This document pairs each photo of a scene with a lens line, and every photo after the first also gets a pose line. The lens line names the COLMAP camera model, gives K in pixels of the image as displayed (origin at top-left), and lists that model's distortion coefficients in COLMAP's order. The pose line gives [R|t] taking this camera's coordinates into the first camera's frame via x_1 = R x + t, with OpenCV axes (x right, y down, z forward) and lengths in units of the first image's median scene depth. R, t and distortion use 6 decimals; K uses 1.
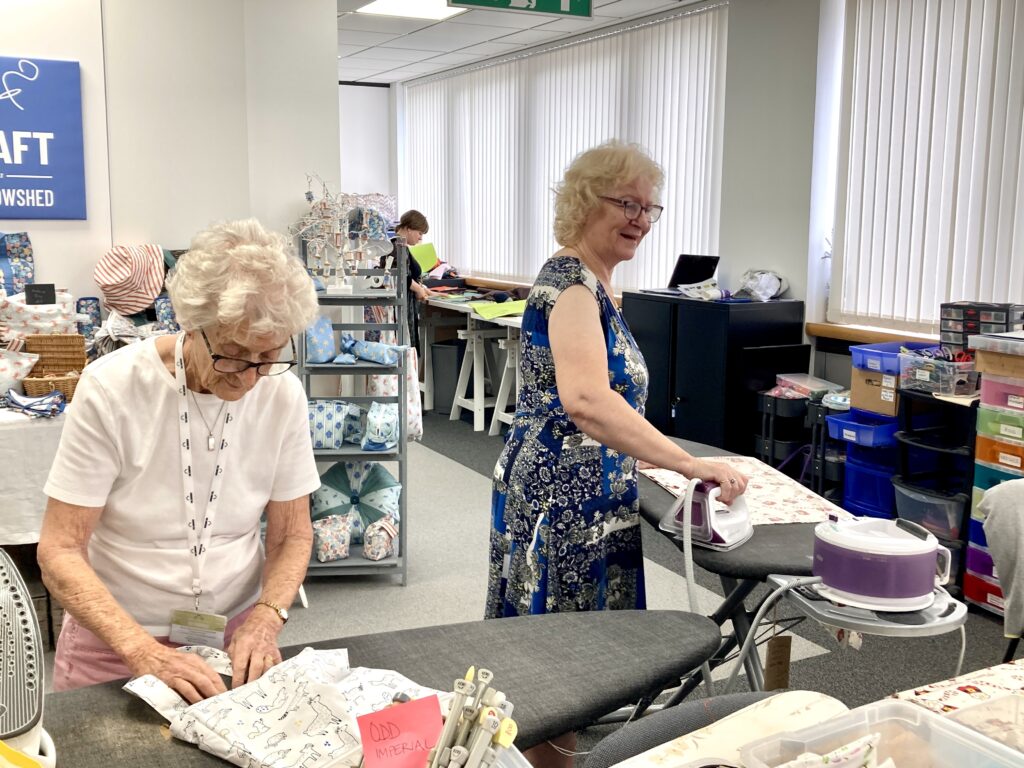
lens RADIAL K [[1055.9, 0, 512.0], [0, 1055.9, 384.0], [0, 0, 1]] dist [0.134051, -0.022385]
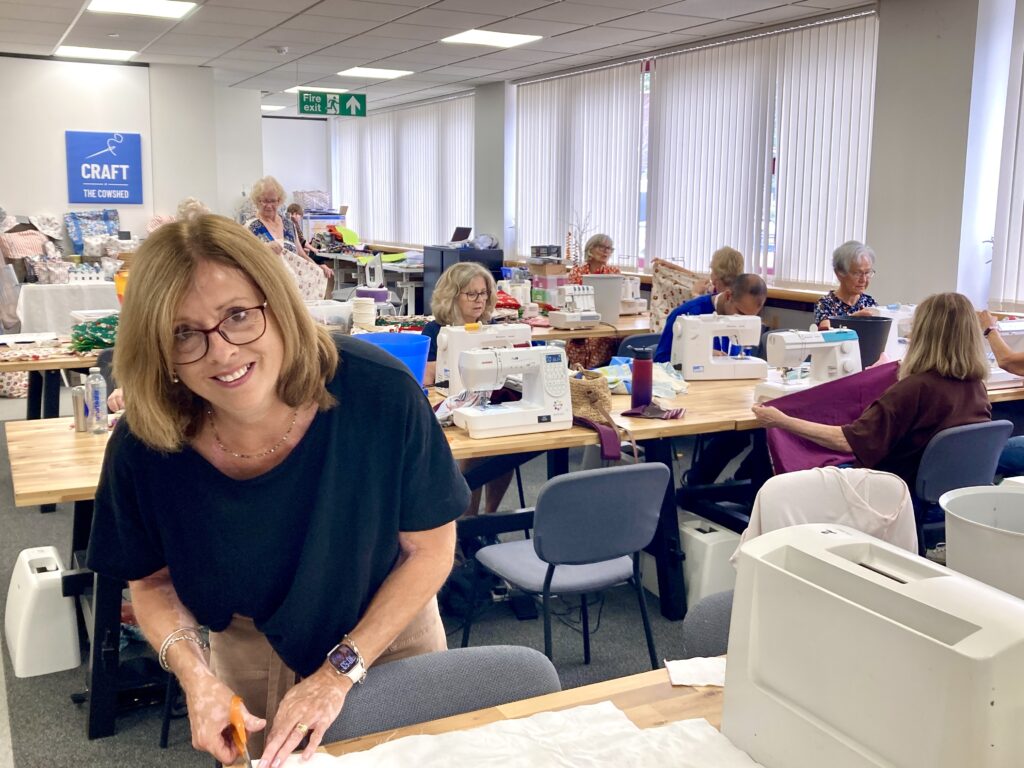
lens RADIAL K [[1055.9, 0, 512.0], [0, 1055.9, 384.0], [0, 0, 1]] dist [0.134051, -0.022385]
pose [[0.999874, 0.005777, -0.014805, 0.380096], [-0.005757, 0.999983, 0.001347, 0.199938], [0.014813, -0.001262, 0.999889, -1.140096]]
